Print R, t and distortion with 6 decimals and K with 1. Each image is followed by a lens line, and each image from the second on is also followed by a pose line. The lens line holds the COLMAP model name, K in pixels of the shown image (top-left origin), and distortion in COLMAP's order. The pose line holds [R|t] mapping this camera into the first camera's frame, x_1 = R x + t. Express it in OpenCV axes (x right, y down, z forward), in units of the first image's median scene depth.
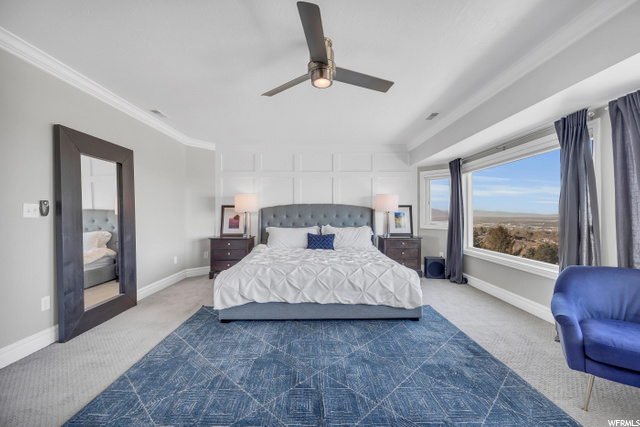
lens RADIAL K [[258.8, 0, 323.8], [0, 258.8, 212.9], [0, 0, 1]] dist [-0.002135, 0.000197]
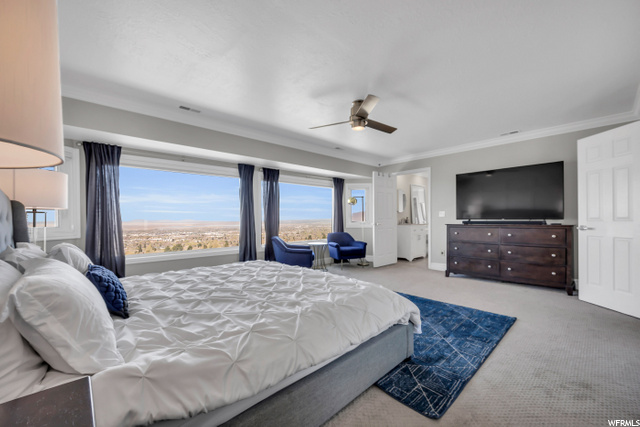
lens RADIAL K [[258.8, 0, 318.8], [0, 258.8, 216.4], [0, 0, 1]] dist [-0.002135, 0.000197]
pose [[-0.656206, 0.004316, 0.754570, -0.756225], [0.005130, 0.999986, -0.001258, 0.019949], [-0.754564, 0.003046, -0.656219, 1.626297]]
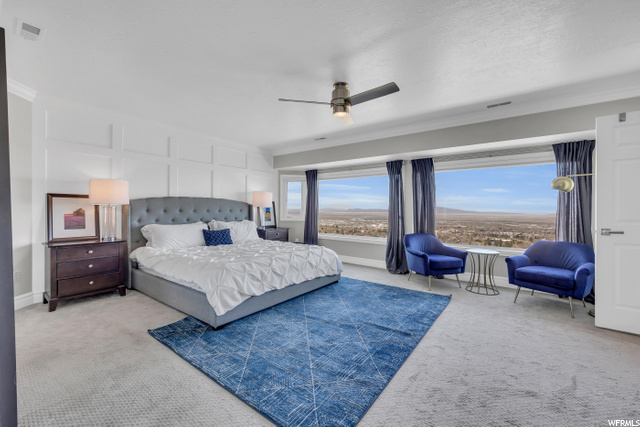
lens RADIAL K [[258.8, 0, 324.8], [0, 258.8, 210.4], [0, 0, 1]] dist [-0.002135, 0.000197]
pose [[0.615646, 0.002697, 0.788018, -0.838533], [-0.009256, 0.999950, 0.003808, 0.006254], [-0.787969, -0.009638, 0.615640, 0.160959]]
